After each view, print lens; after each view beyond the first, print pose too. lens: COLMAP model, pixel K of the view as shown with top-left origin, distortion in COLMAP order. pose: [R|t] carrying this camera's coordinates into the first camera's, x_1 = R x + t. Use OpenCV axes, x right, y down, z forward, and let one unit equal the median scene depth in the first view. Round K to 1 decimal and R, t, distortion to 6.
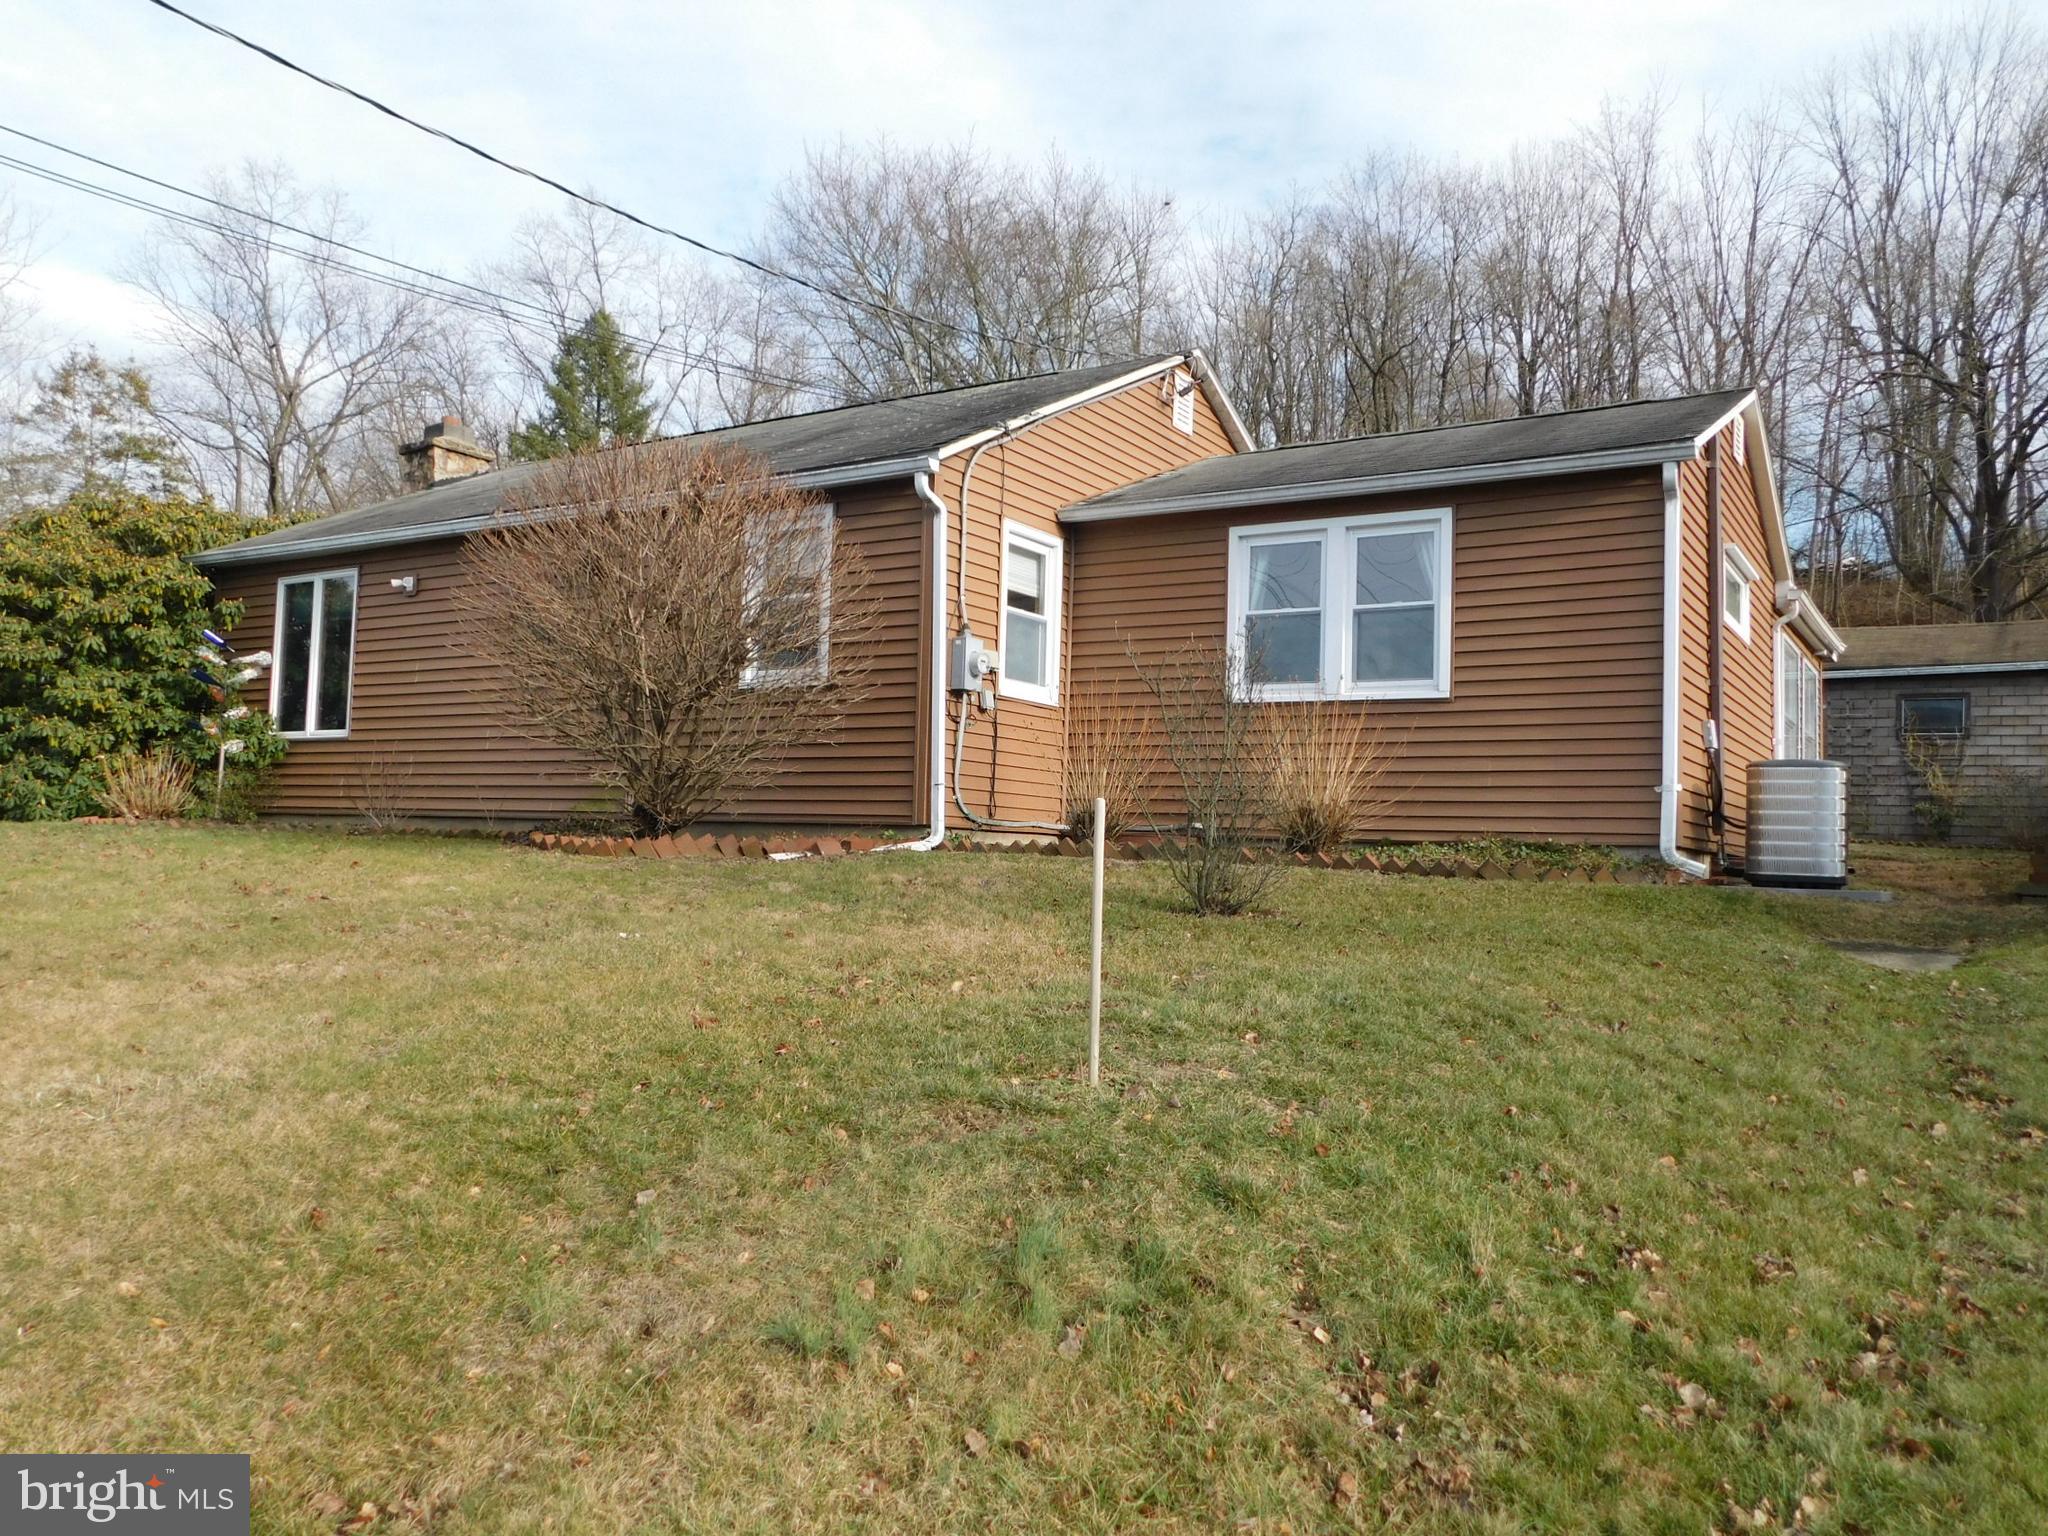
lens RADIAL K [[1513.5, 0, 1024.0], [0, 1513.5, 768.0], [0, 0, 1]] dist [0.000577, -0.007673]
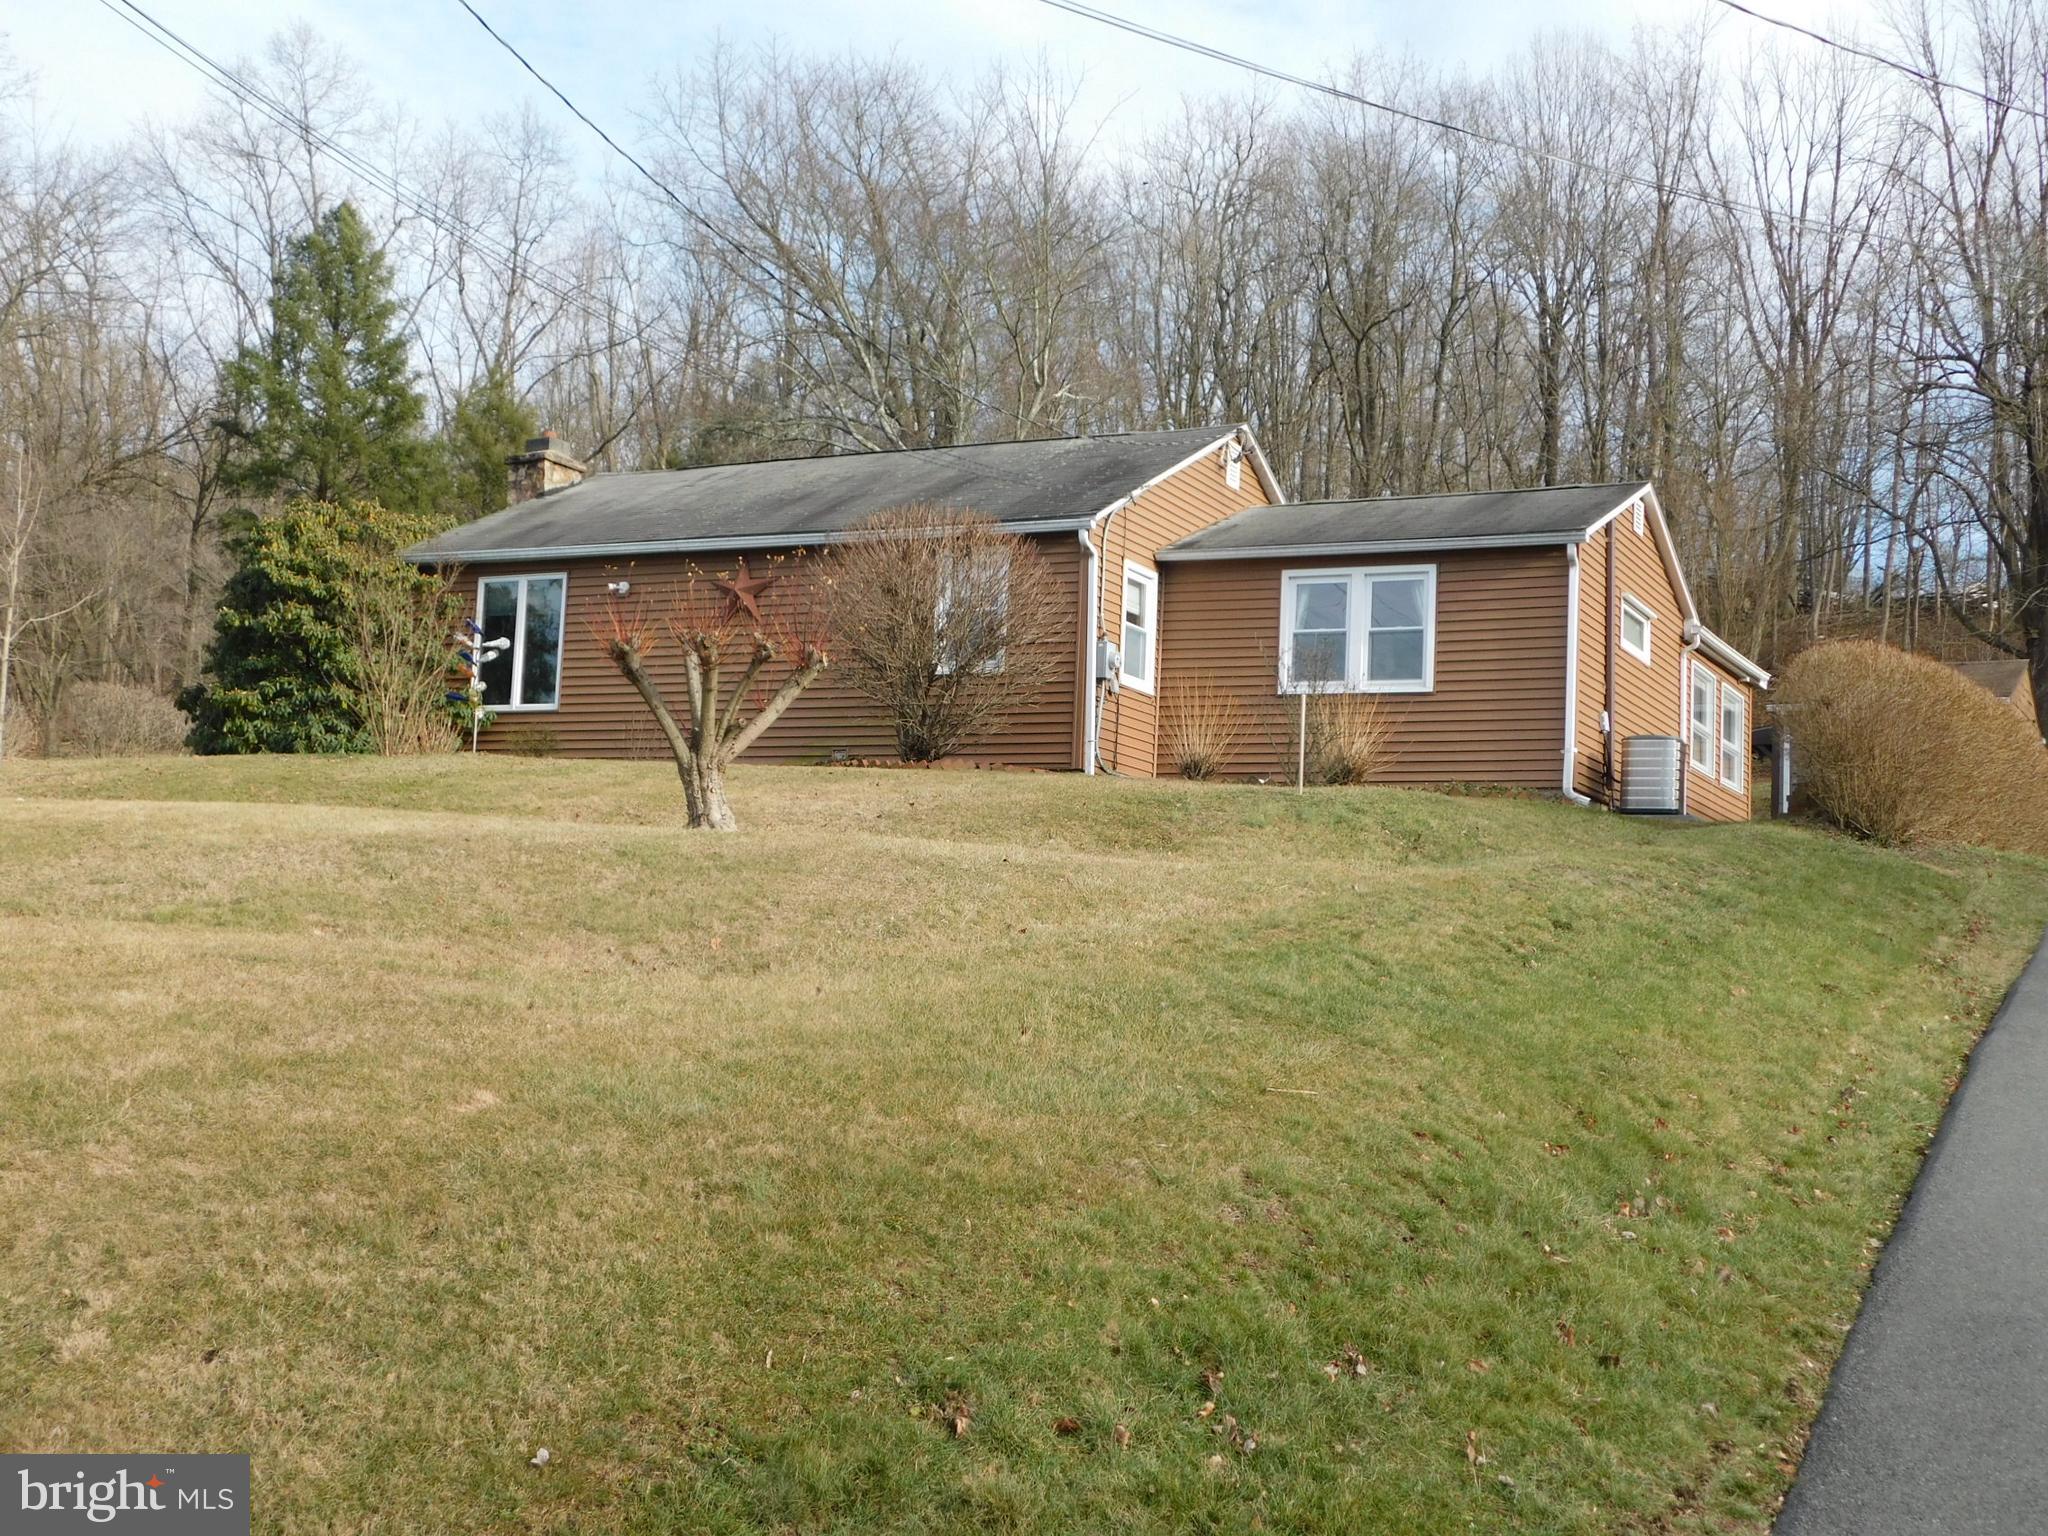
lens RADIAL K [[2669.4, 0, 1024.0], [0, 2669.4, 768.0], [0, 0, 1]] dist [0.099640, 0.077214]
pose [[0.993096, 0.024929, 0.114623, -0.386255], [-0.019009, 0.998443, -0.052452, 0.161085], [-0.115752, 0.049911, 0.992023, -1.442227]]
